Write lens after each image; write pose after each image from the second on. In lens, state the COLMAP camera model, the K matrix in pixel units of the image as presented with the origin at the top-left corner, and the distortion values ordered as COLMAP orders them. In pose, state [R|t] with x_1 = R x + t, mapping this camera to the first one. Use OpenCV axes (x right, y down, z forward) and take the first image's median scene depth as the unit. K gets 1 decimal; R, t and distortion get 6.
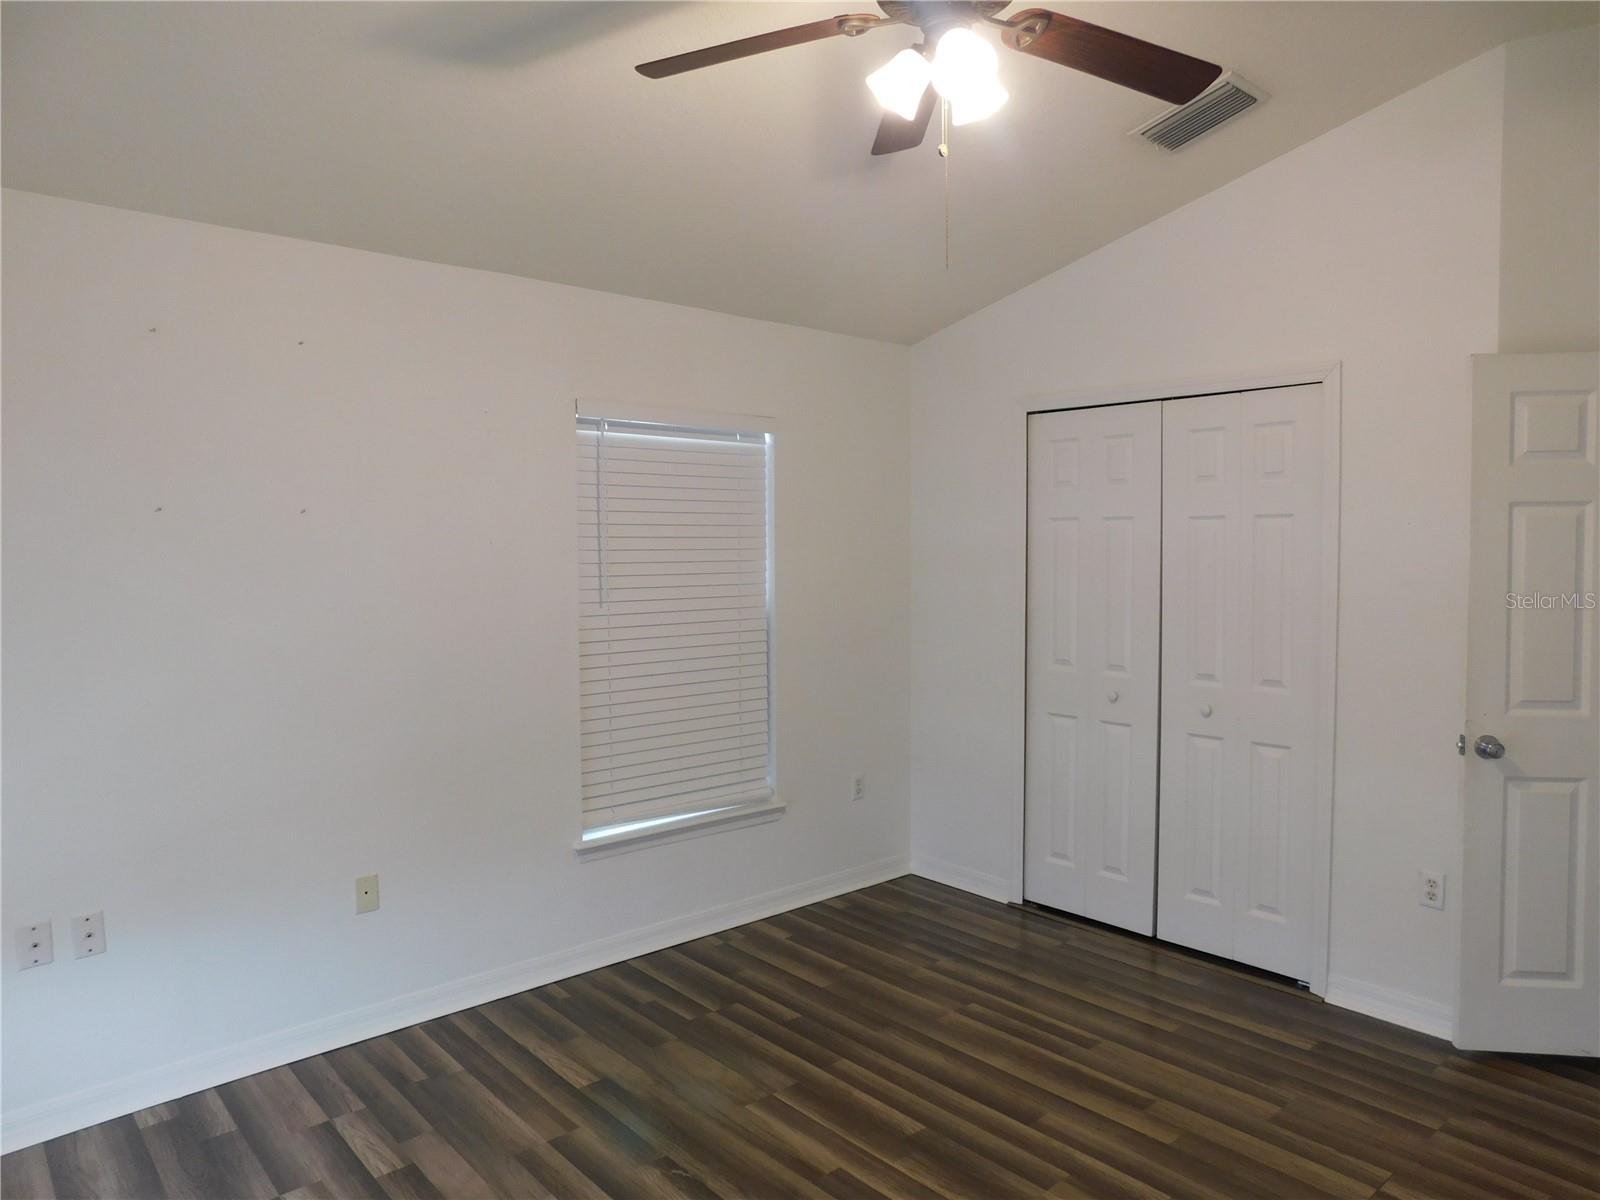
lens RADIAL K [[1057.9, 0, 795.4], [0, 1057.9, 586.5], [0, 0, 1]] dist [-0.075364, 0.063445]
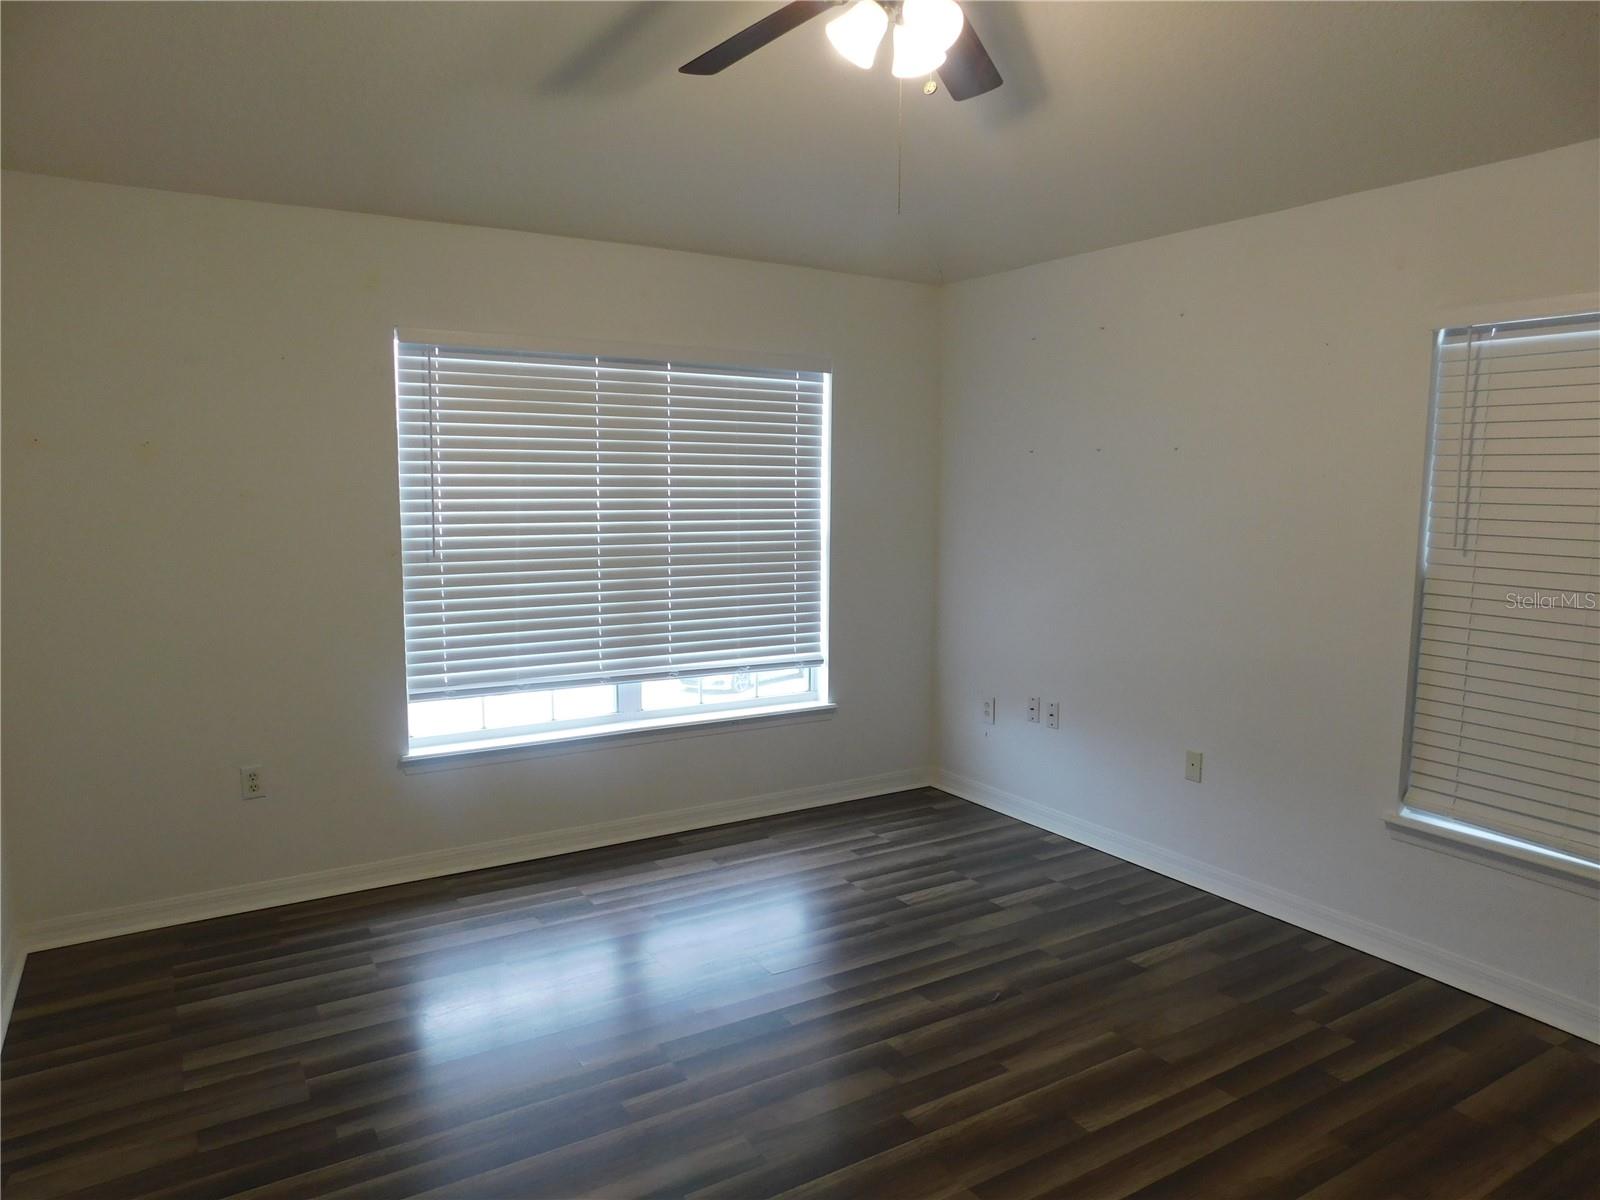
lens RADIAL K [[1057.9, 0, 795.4], [0, 1057.9, 586.5], [0, 0, 1]] dist [-0.075364, 0.063445]
pose [[-0.162537, 0.105787, -0.981015, 0.856029], [-0.049531, 0.992108, 0.115190, -0.029588], [0.985459, 0.067313, -0.156014, 0.741849]]
